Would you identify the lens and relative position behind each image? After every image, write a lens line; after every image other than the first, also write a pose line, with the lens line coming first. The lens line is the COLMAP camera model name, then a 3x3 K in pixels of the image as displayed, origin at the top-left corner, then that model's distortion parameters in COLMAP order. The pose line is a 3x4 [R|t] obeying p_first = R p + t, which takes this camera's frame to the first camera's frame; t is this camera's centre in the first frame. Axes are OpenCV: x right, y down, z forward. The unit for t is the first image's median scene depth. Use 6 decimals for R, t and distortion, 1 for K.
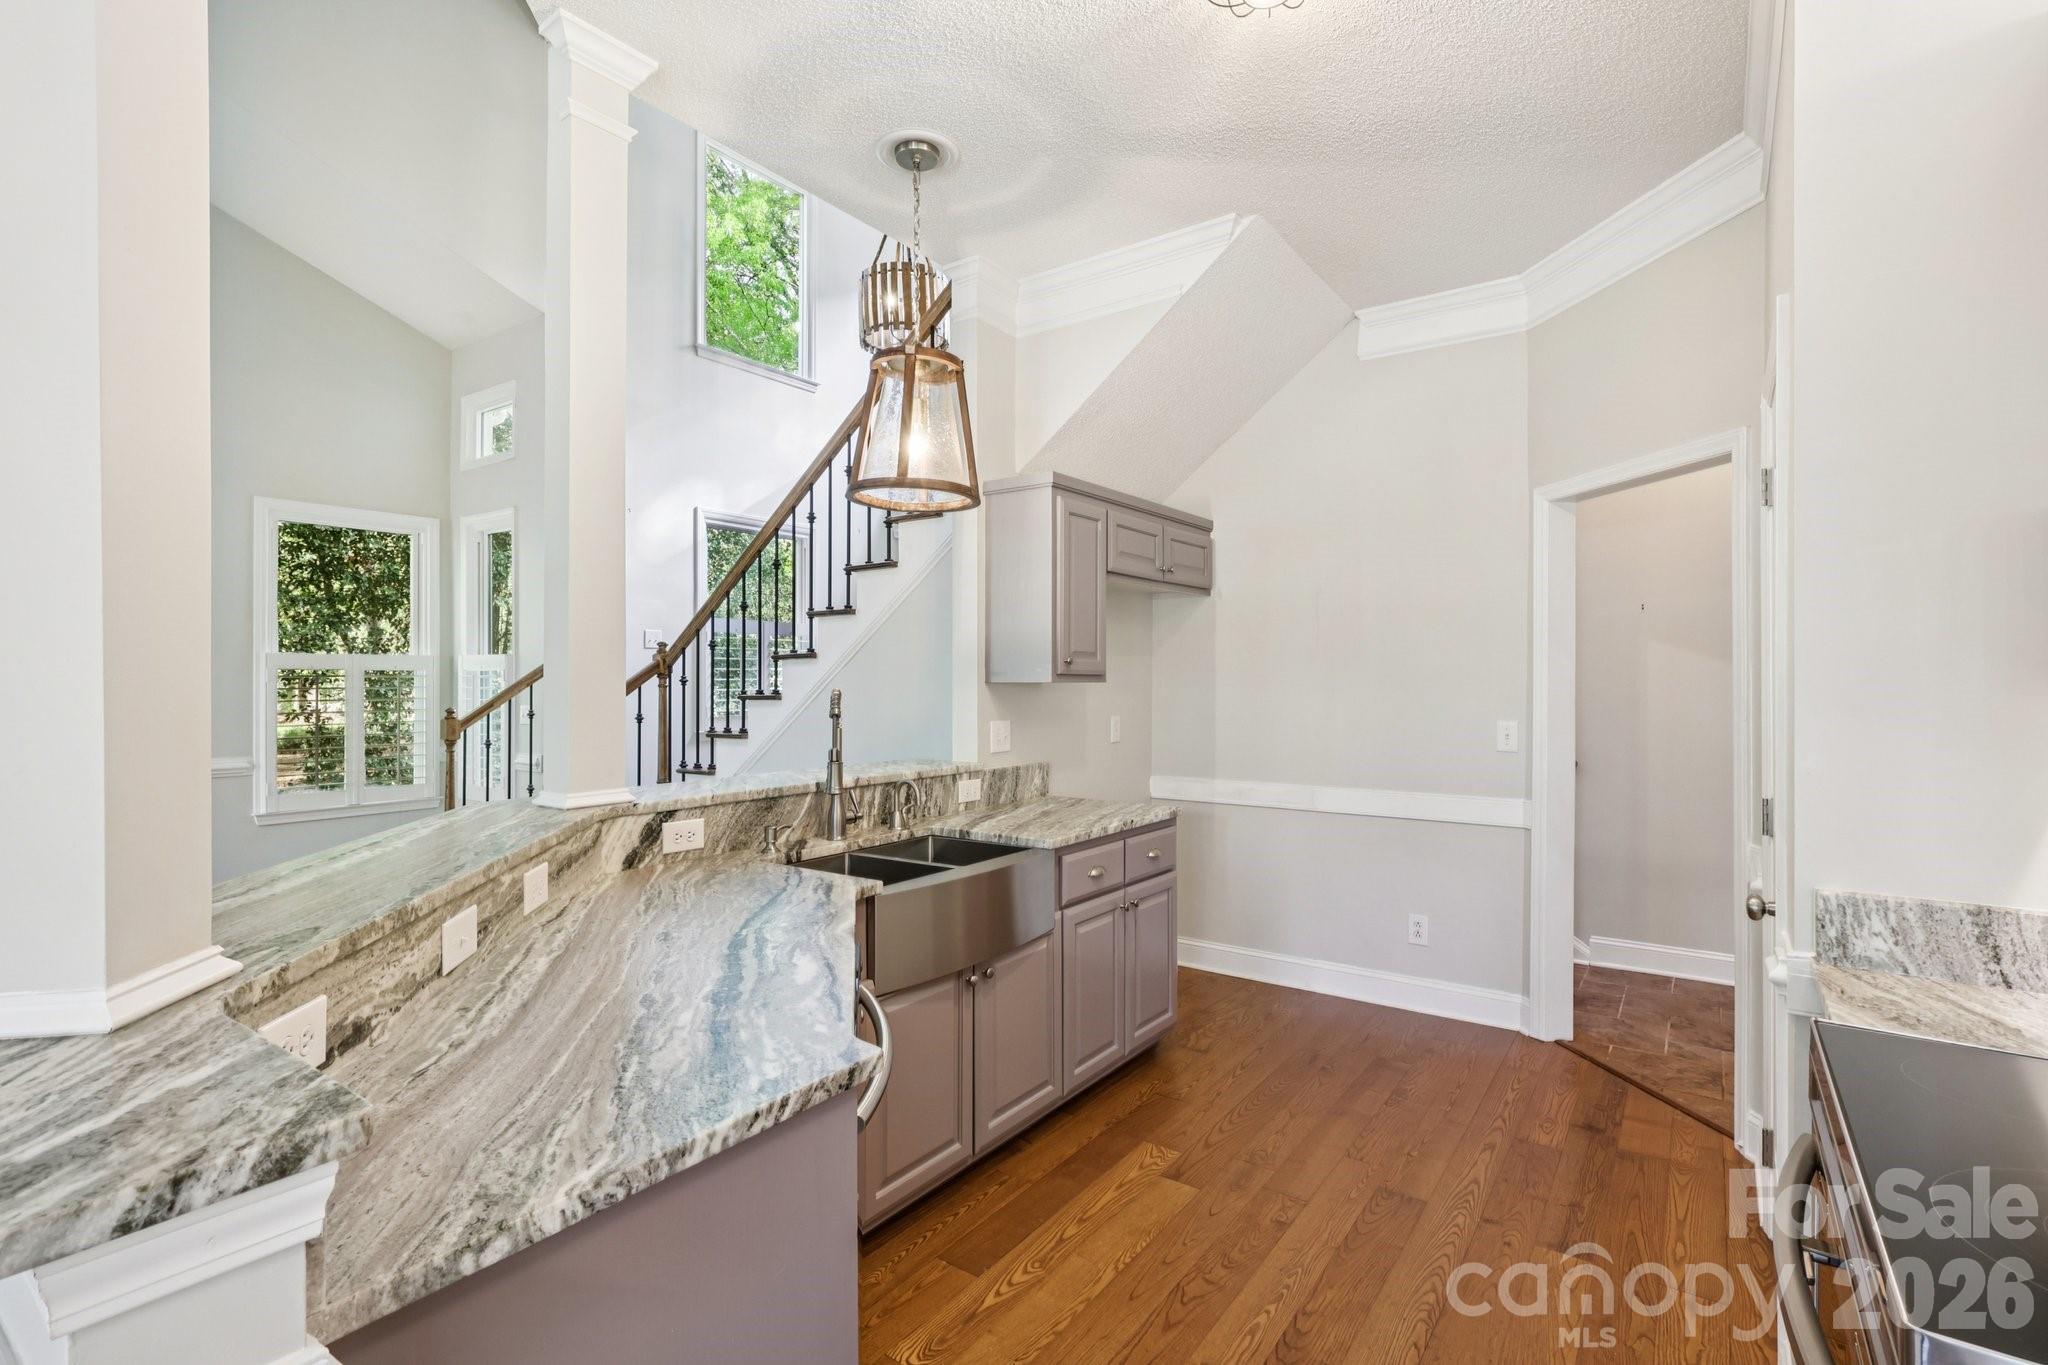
lens RADIAL K [[949.9, 0, 1025.5], [0, 949.9, 675.7], [0, 0, 1]] dist [-0.001213, 0.000326]
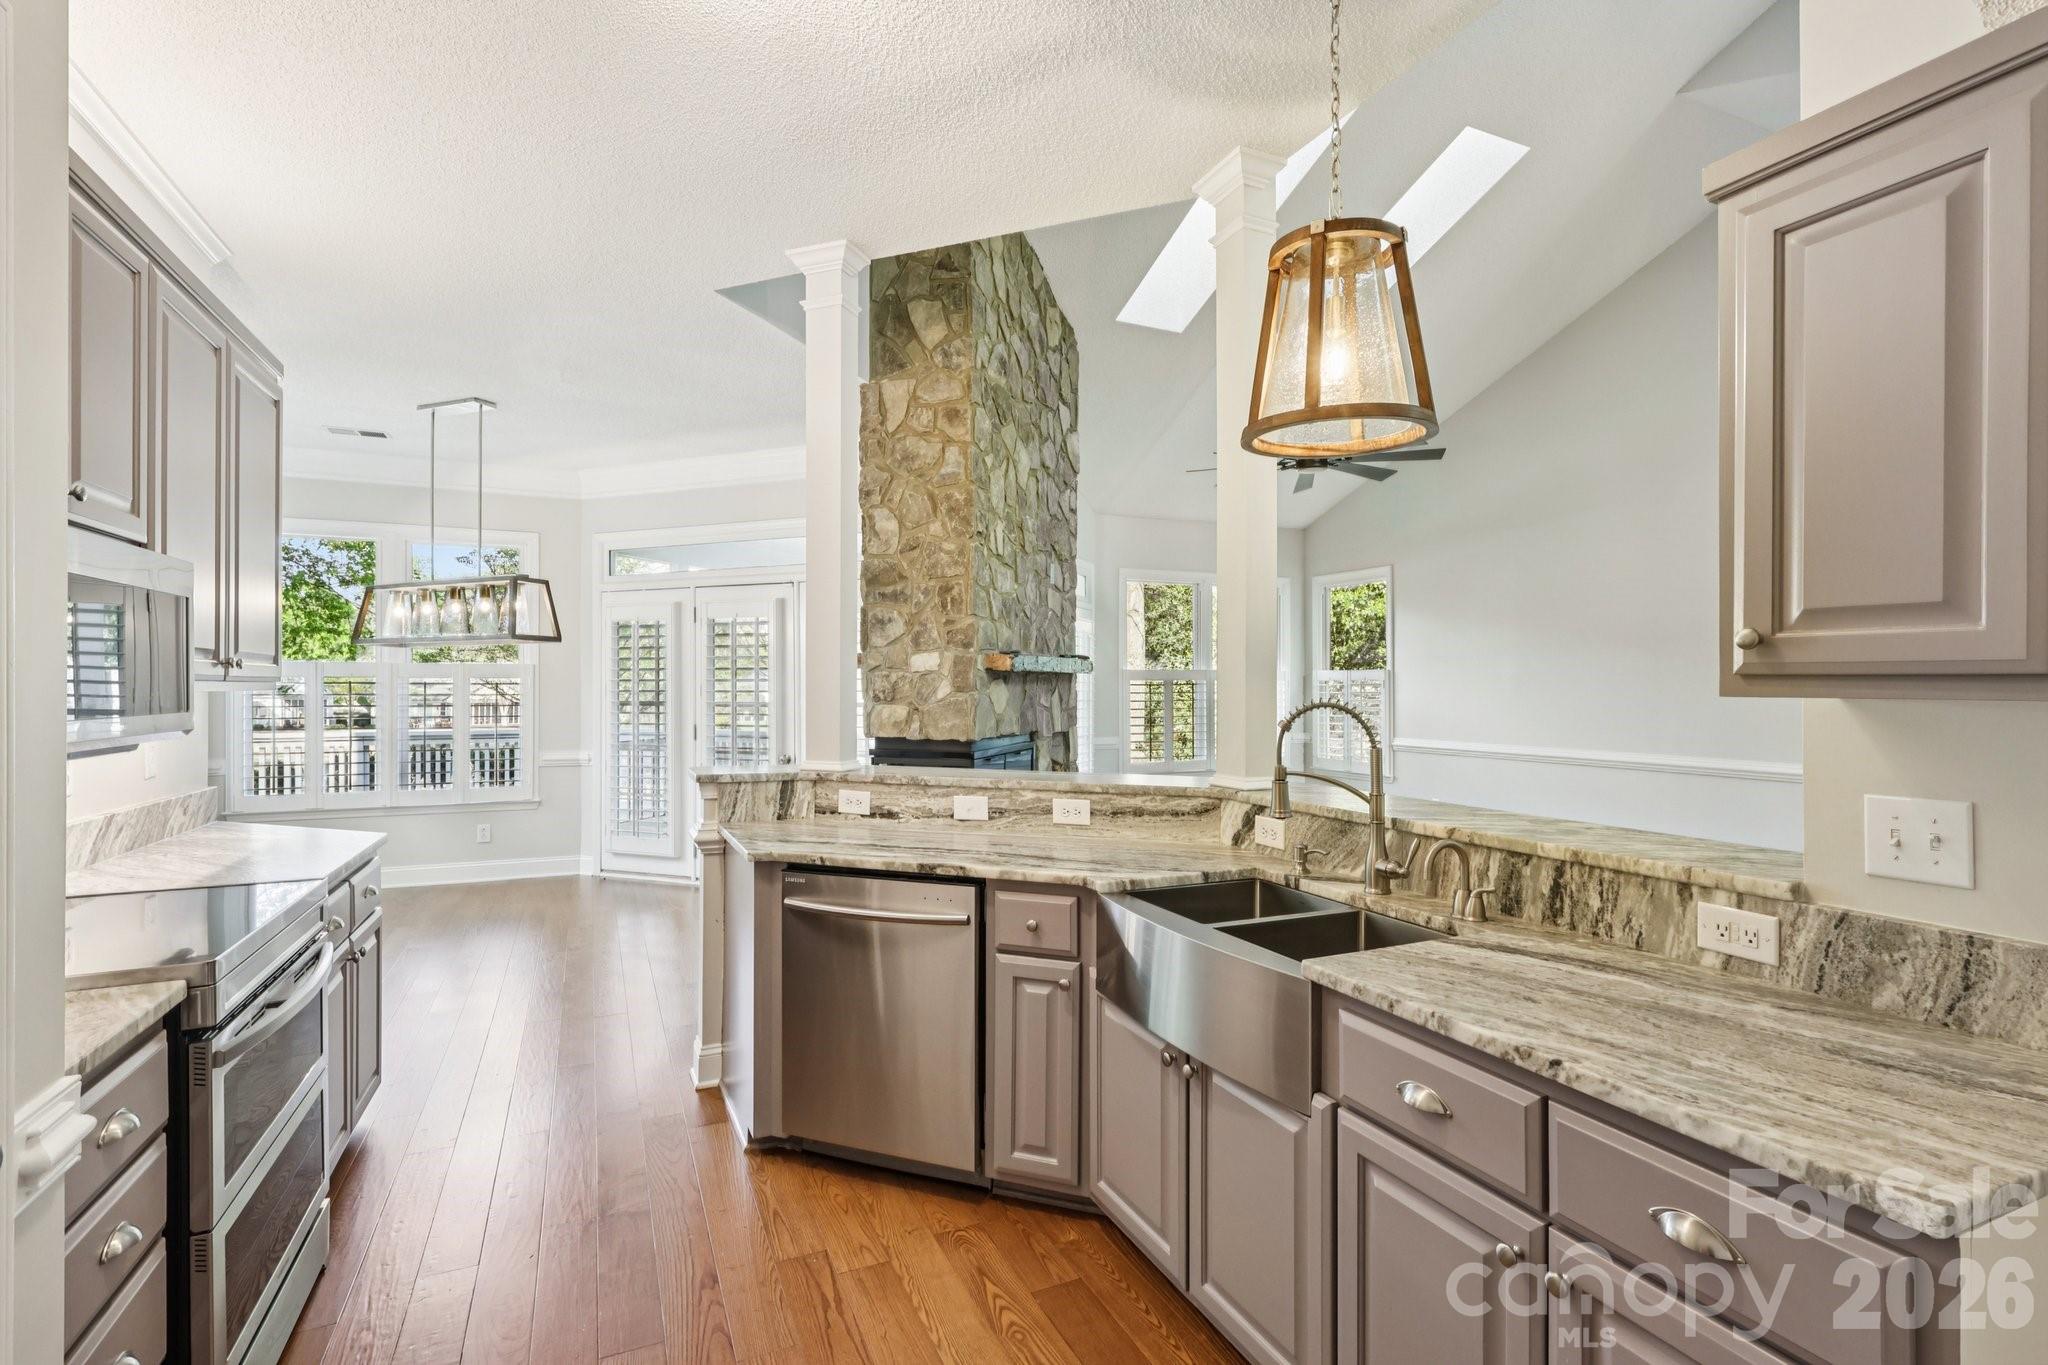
lens RADIAL K [[948.3, 0, 1024.0], [0, 948.3, 682.5], [0, 0, 1]] dist [-0.002540, -0.000091]
pose [[-0.498934, -0.002529, -0.866637, 0.556715], [0.000559, 0.999995, -0.003240, 0.002511], [0.866640, -0.002101, -0.498929, 1.023570]]
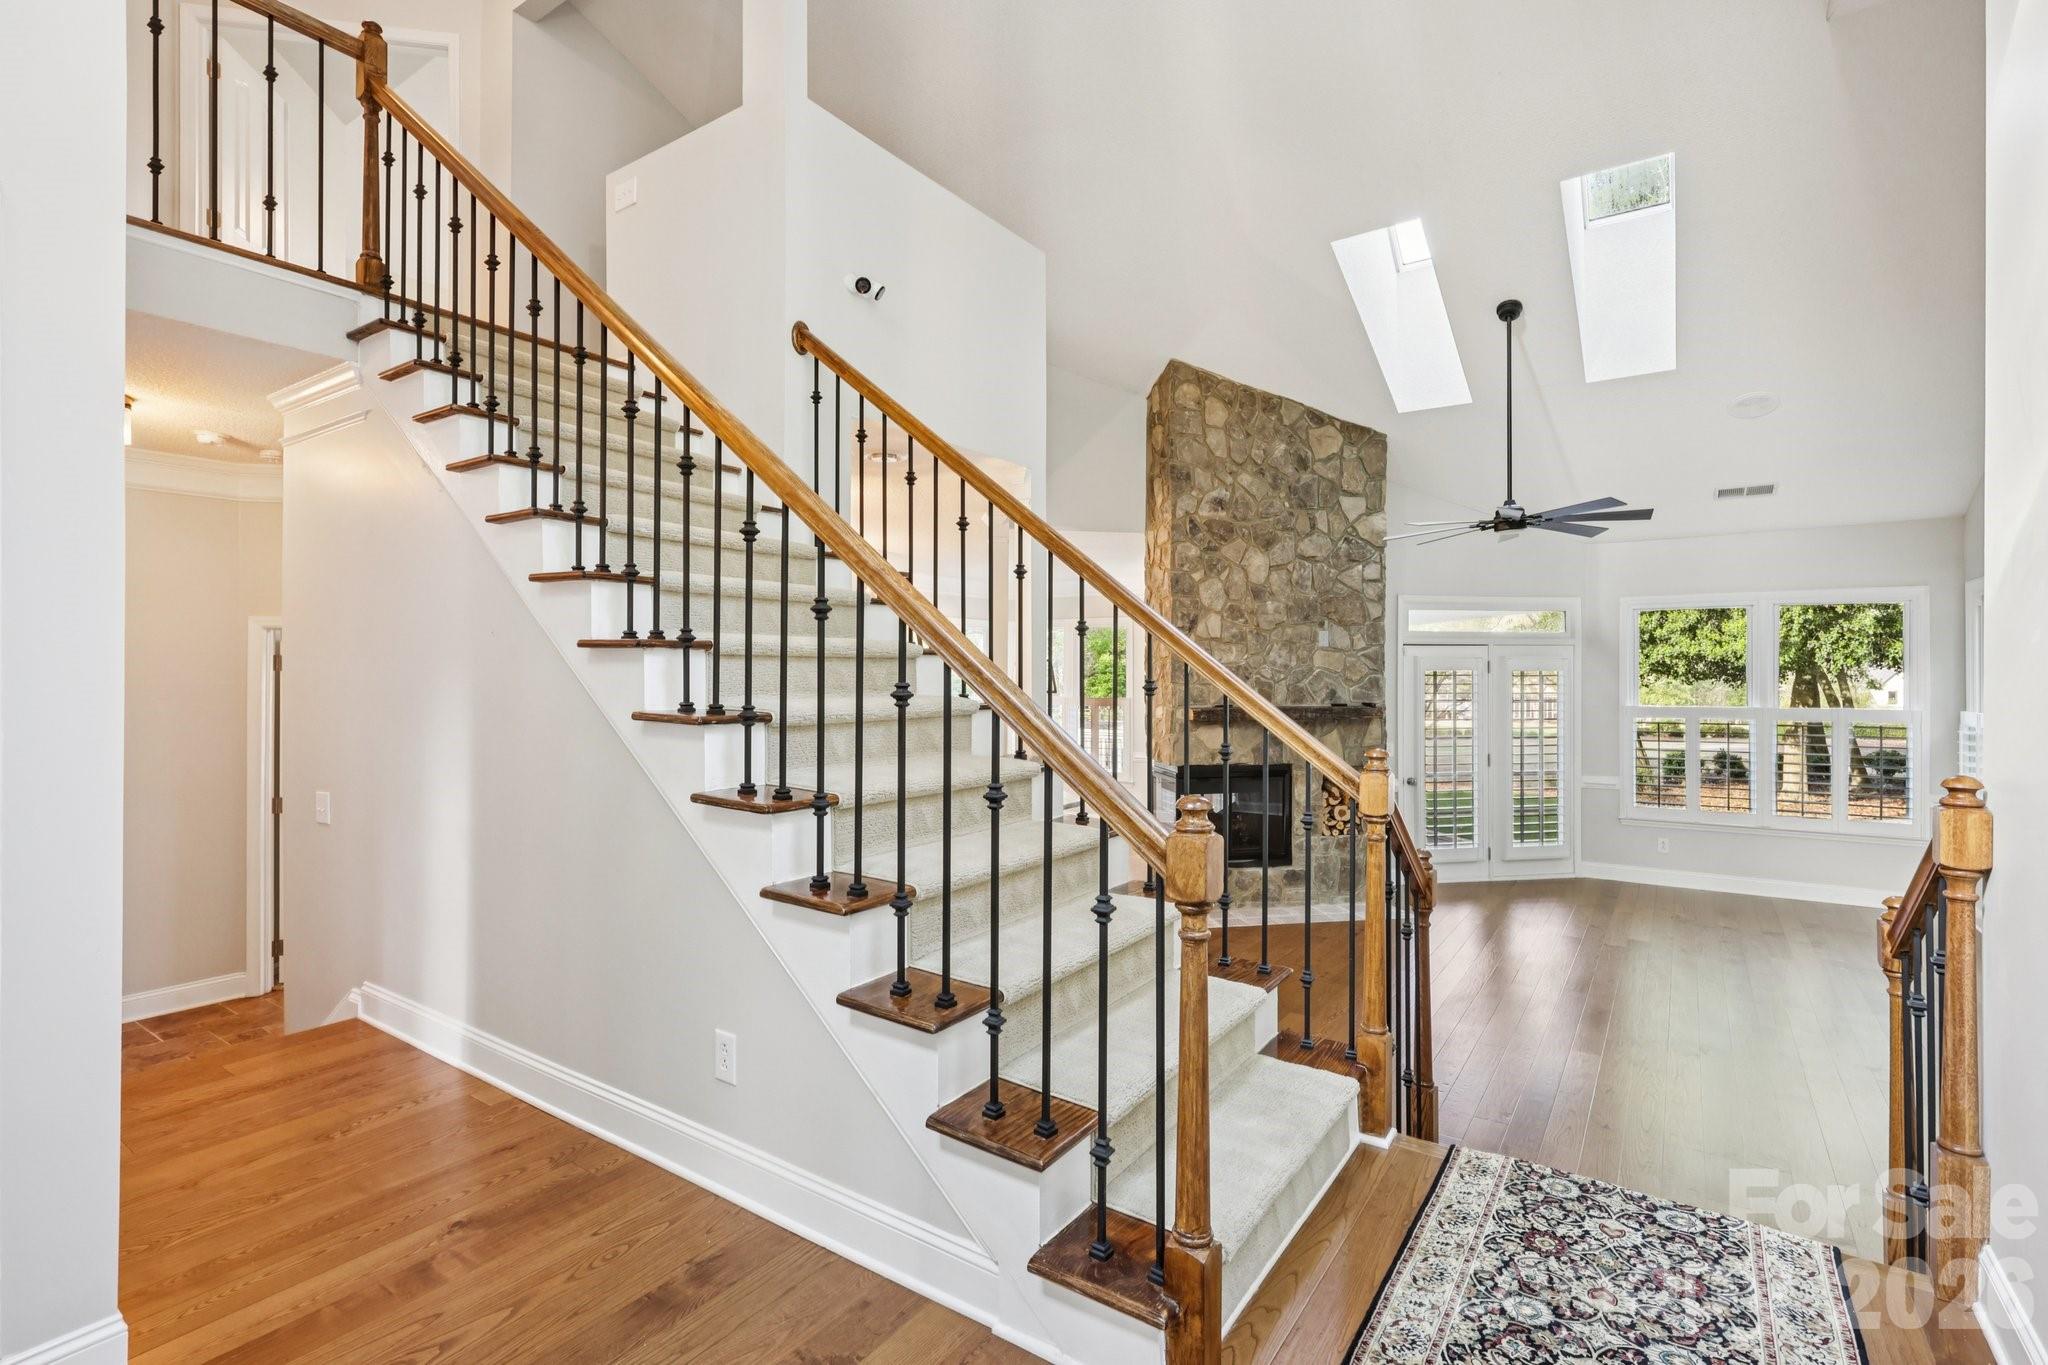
lens RADIAL K [[956.7, 0, 1028.4], [0, 956.7, 670.4], [0, 0, 1]] dist [-0.001211, 0.000315]
pose [[-0.999802, -0.000981, -0.019878, -0.309569], [-0.000865, 0.999983, -0.005797, -0.124609], [0.019883, -0.005779, -0.999786, 2.480193]]
